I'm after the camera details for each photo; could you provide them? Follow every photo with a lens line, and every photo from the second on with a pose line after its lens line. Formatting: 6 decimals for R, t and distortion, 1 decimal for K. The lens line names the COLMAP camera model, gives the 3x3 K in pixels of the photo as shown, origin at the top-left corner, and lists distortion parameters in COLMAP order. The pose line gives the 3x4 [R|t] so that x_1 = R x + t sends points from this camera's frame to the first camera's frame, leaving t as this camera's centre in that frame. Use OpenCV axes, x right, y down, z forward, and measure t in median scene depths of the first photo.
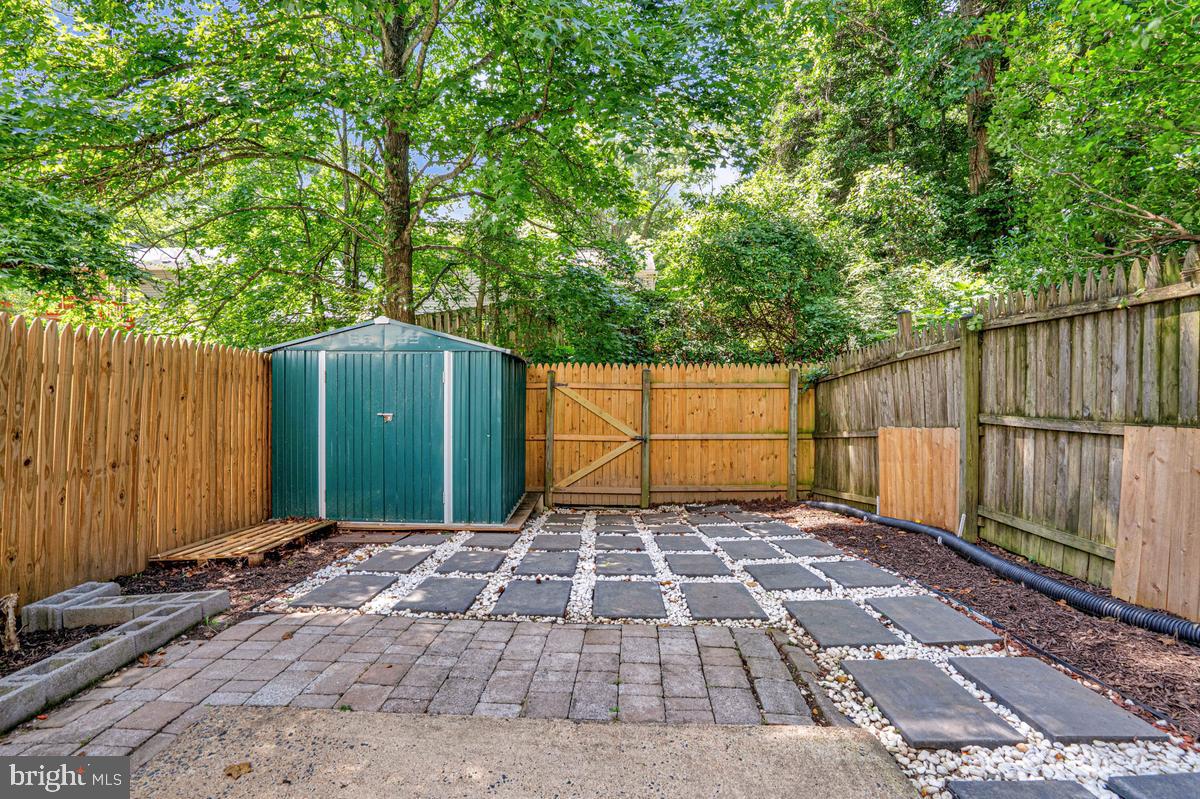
lens RADIAL K [[553.4, 0, 604.8], [0, 553.4, 391.5], [0, 0, 1]] dist [-0.061109, 0.025994]
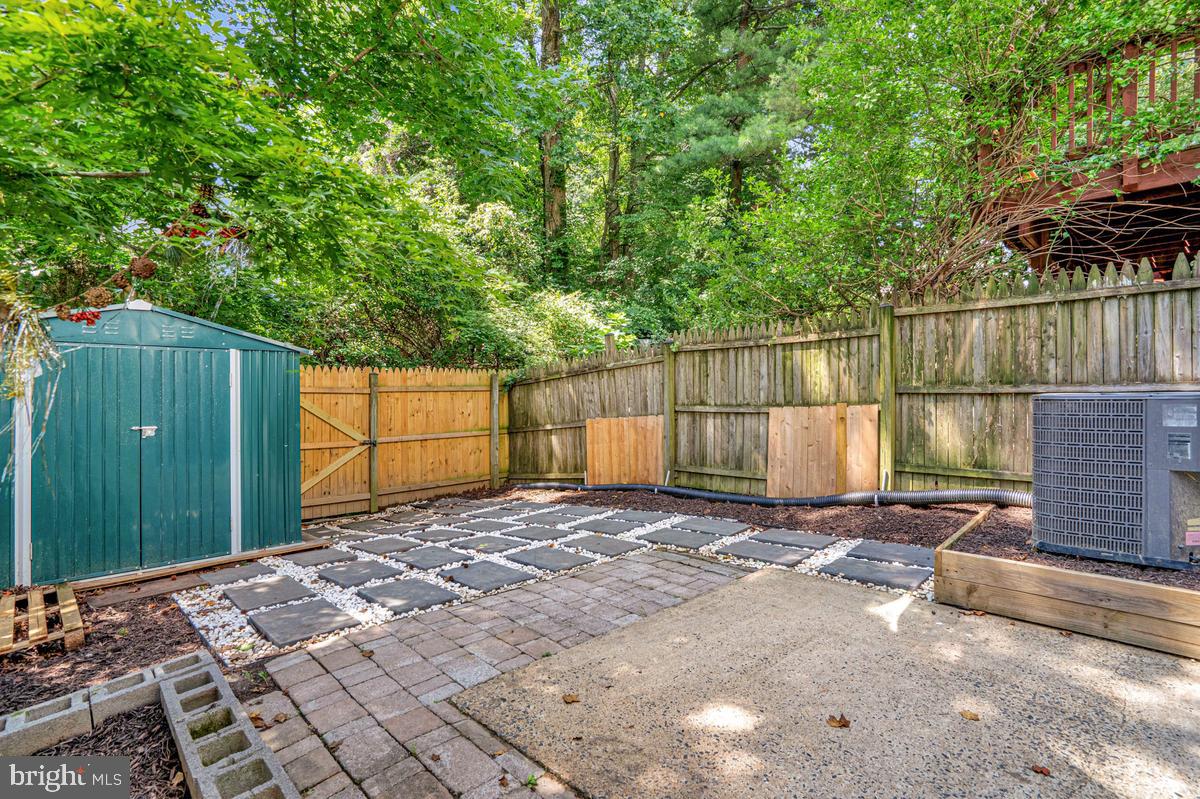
lens RADIAL K [[553.4, 0, 604.8], [0, 553.4, 391.5], [0, 0, 1]] dist [-0.061109, 0.025994]
pose [[0.705069, -0.008493, 0.709088, -0.658563], [0.013850, 0.999902, -0.001796, 0.002280], [-0.709003, 0.011087, 0.705118, 0.023938]]
